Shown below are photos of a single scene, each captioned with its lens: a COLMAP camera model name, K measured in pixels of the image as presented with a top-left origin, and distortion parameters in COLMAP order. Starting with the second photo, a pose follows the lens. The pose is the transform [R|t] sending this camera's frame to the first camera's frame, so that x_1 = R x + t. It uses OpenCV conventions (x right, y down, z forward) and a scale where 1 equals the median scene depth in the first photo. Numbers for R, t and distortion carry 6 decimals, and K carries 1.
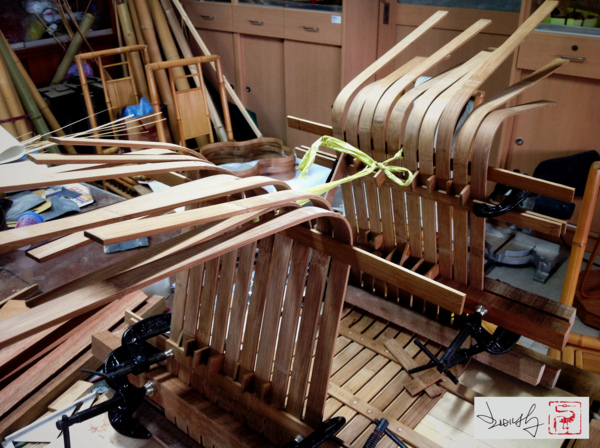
lens RADIAL K [[554.2, 0, 300.0], [0, 554.2, 224.0], [0, 0, 1]] dist [0.130604, -0.348070]
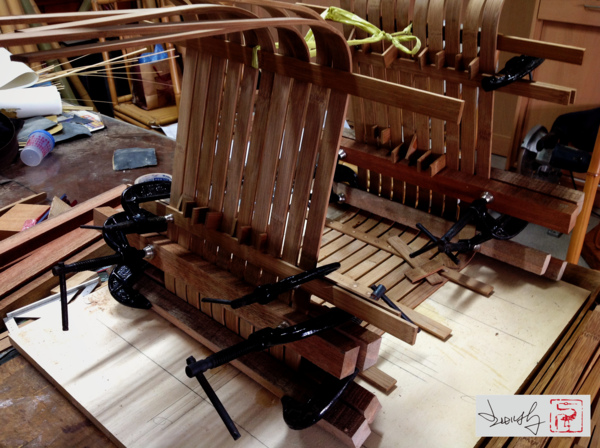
lens RADIAL K [[554.2, 0, 300.0], [0, 554.2, 224.0], [0, 0, 1]] dist [0.130604, -0.348070]
pose [[0.999312, 0.024910, -0.027467, 0.024540], [-0.023860, 0.998996, 0.037922, 0.172746], [0.028384, -0.037240, 0.998903, 0.008170]]
